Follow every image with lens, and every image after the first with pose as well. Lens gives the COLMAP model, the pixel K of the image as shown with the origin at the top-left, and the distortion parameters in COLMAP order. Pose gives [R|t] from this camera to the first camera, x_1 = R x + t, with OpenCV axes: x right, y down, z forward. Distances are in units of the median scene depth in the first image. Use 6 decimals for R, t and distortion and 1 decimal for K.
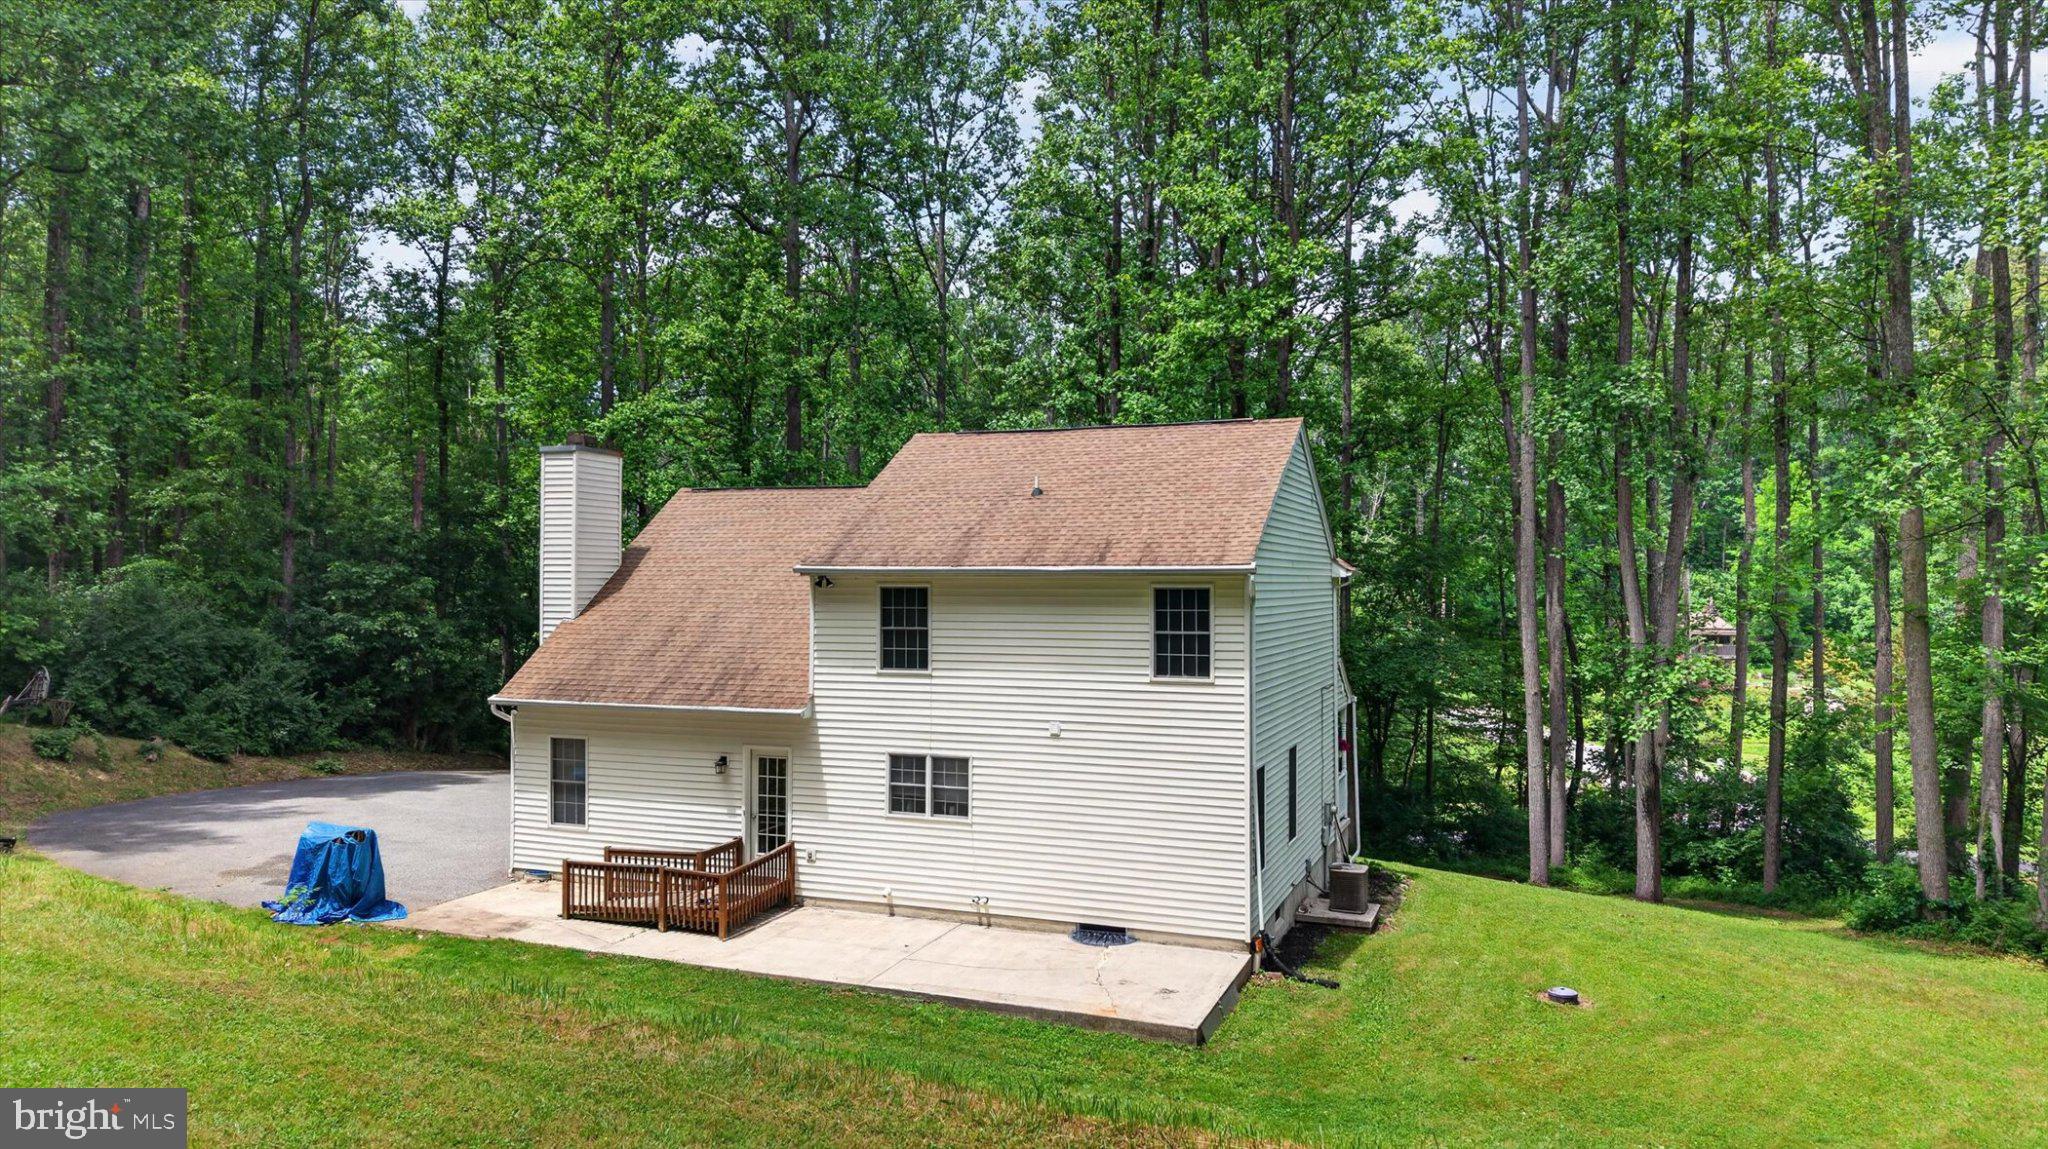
lens RADIAL K [[1384.4, 0, 1021.3], [0, 1384.4, 565.6], [0, 0, 1]] dist [0.010237, -0.015928]
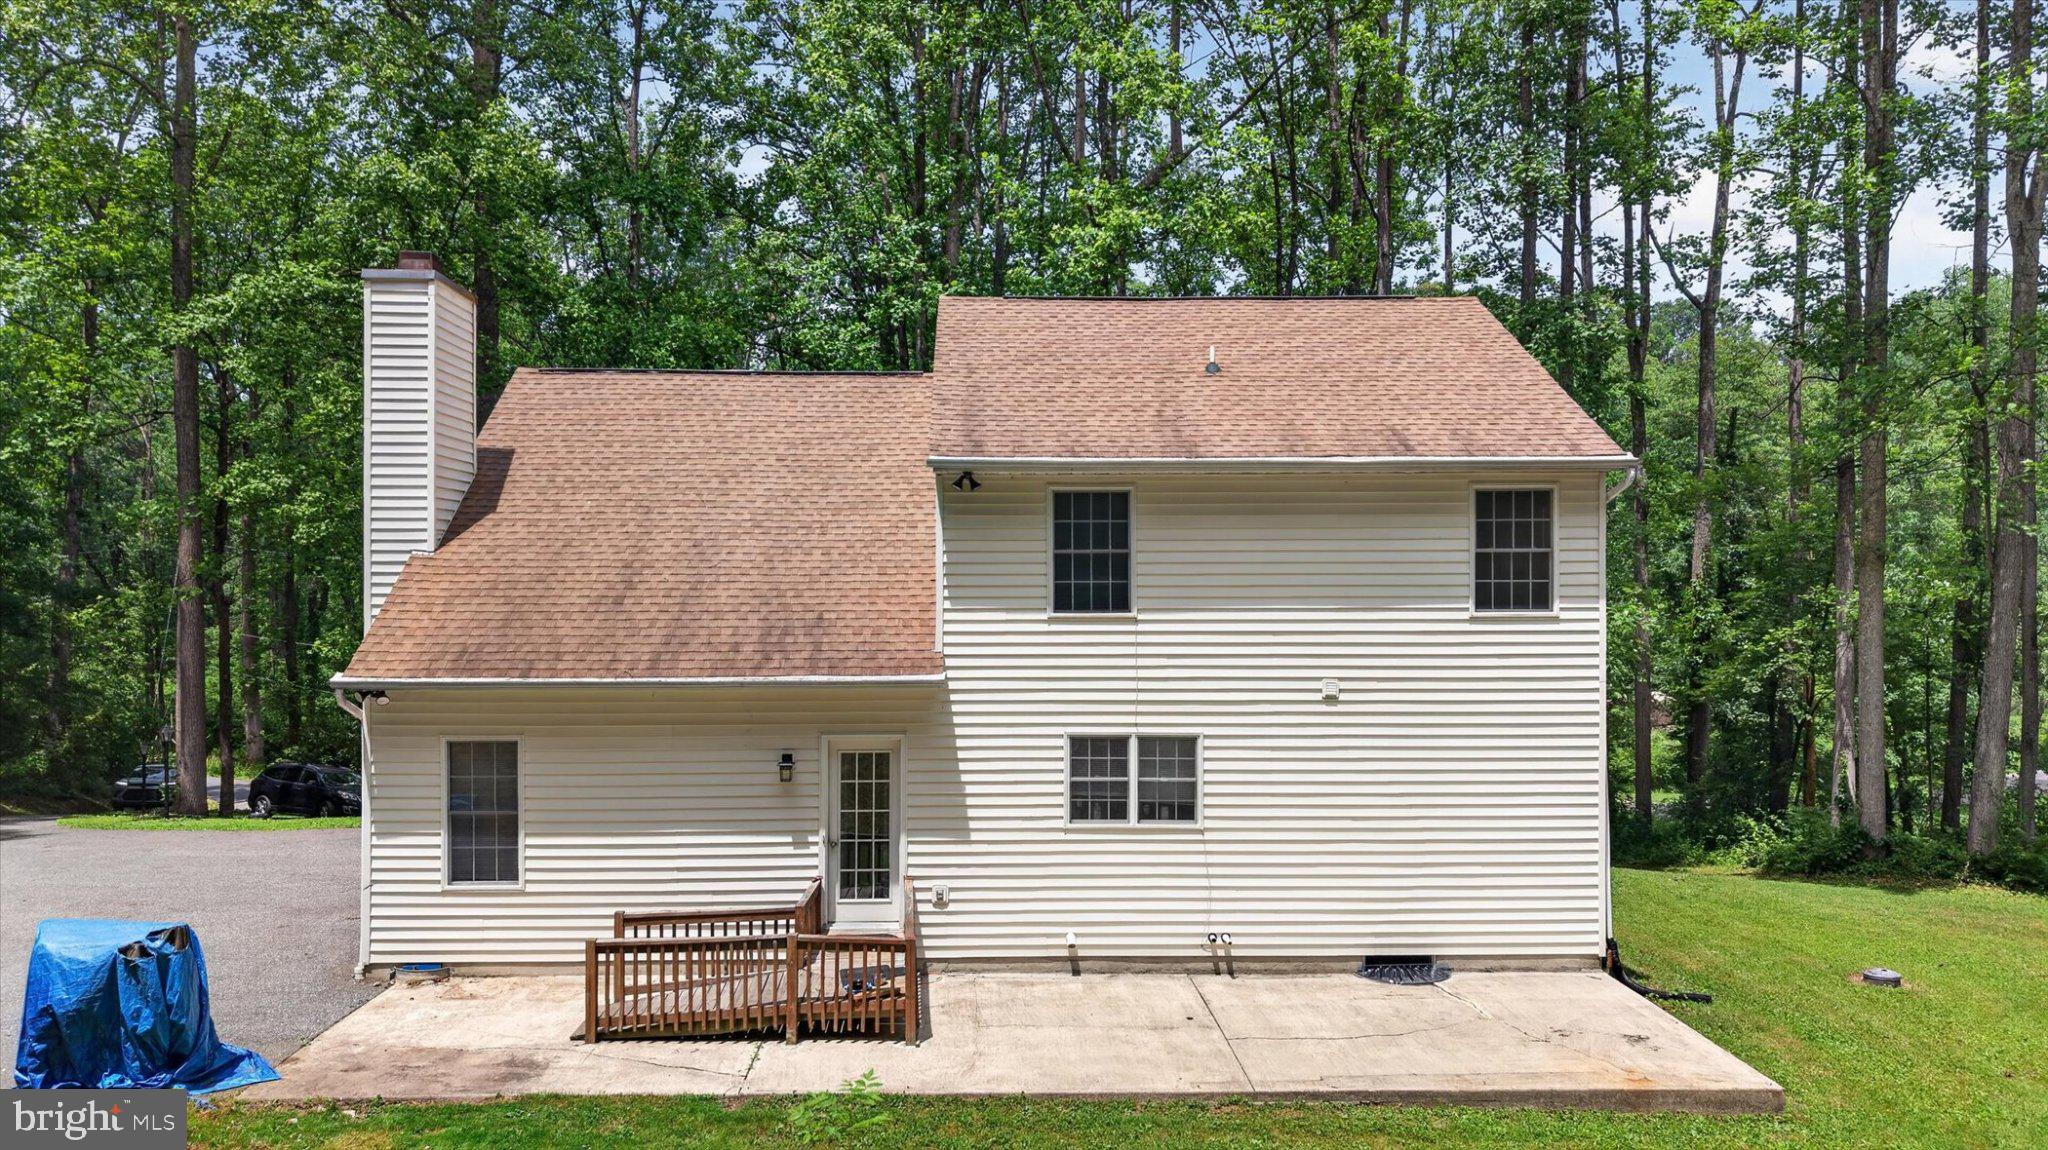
lens RADIAL K [[1384.4, 0, 1018.6], [0, 1384.4, 586.7], [0, 0, 1]] dist [0.010237, -0.015928]
pose [[0.919030, -0.002294, 0.394180, -0.387107], [-0.002052, 0.999942, 0.010602, 0.055564], [-0.394181, -0.010552, 0.918972, 0.388734]]
